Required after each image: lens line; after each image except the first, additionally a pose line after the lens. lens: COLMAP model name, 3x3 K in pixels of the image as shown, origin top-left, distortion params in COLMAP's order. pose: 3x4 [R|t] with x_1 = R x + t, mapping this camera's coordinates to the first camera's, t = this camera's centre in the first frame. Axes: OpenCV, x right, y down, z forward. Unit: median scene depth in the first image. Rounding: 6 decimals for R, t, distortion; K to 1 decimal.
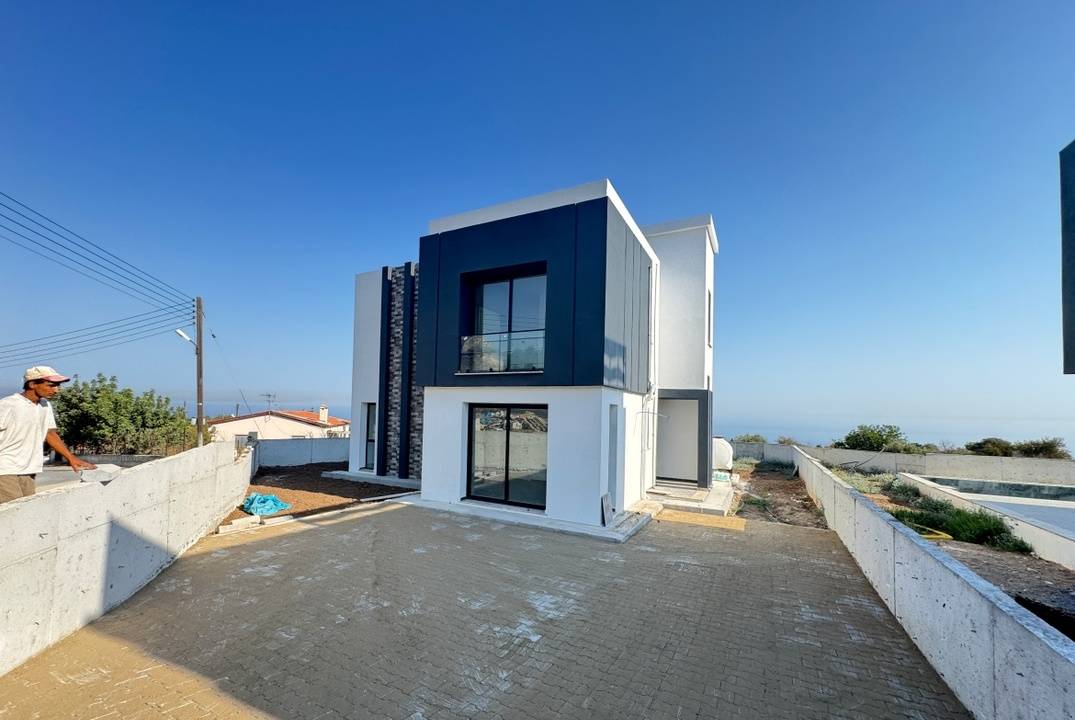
lens RADIAL K [[438.6, 0, 537.2], [0, 438.6, 394.2], [0, 0, 1]] dist [-0.002448, -0.000110]
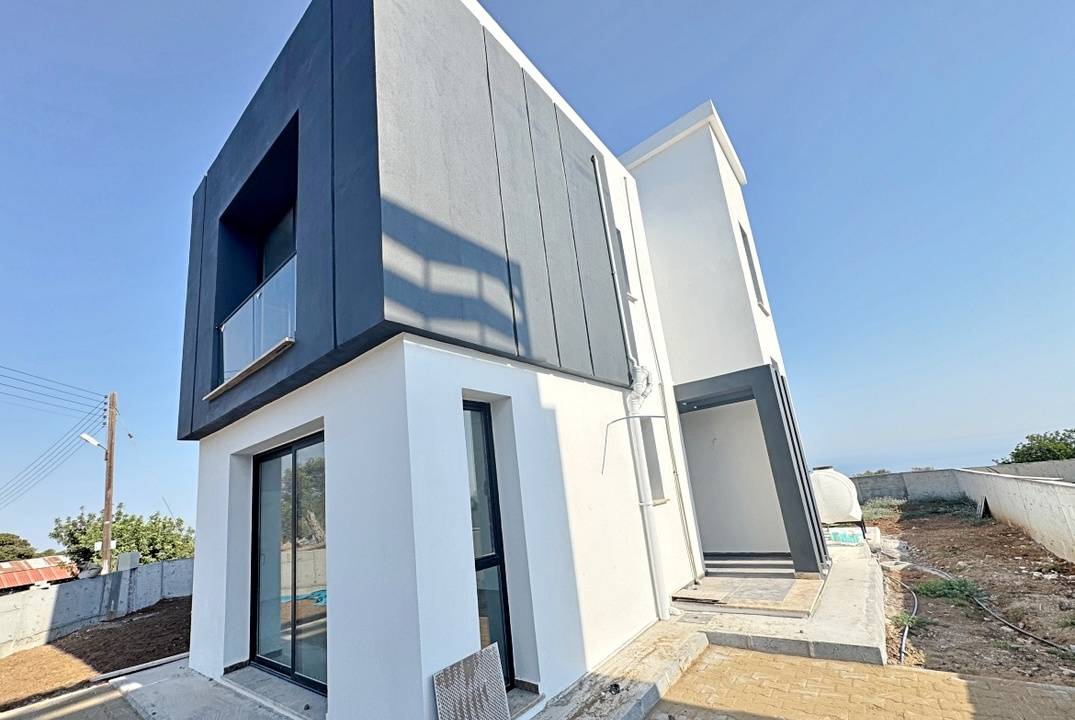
lens RADIAL K [[430.1, 0, 533.2], [0, 430.1, 400.6], [0, 0, 1]] dist [-0.001169, 0.000243]
pose [[0.971511, -0.172861, -0.162128, 0.180160], [0.143723, 0.973676, -0.176915, 0.068655], [0.188442, 0.148573, 0.970781, 0.427555]]
